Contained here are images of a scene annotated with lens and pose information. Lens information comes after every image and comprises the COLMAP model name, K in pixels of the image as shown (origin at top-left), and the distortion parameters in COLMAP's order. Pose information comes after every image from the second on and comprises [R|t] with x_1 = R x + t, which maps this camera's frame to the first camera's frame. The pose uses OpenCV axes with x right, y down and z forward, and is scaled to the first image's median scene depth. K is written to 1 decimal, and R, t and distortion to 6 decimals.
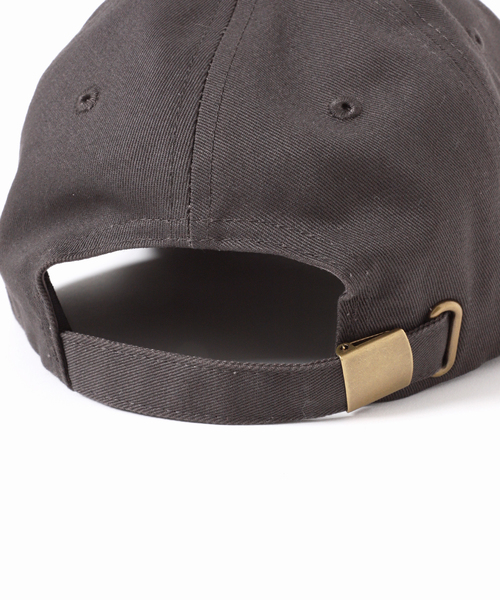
lens RADIAL K [[1204.4, 0, 250.0], [0, 1204.4, 300.0], [0, 0, 1]] dist [-0.011263, -0.196098]
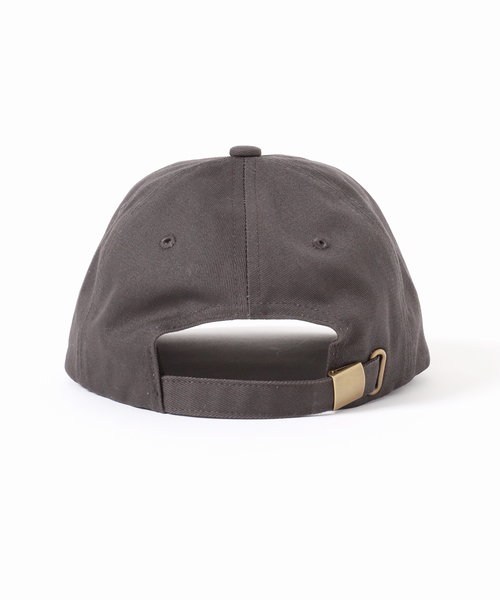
lens RADIAL K [[1400.1, 0, 250.0], [0, 1400.1, 300.0], [0, 0, 1]] dist [-0.022137, -0.031748]
pose [[0.968506, -0.018368, 0.248310, -0.552302], [0.057489, 0.986825, -0.151235, 0.238857], [-0.242261, 0.160747, 0.956802, -0.985004]]
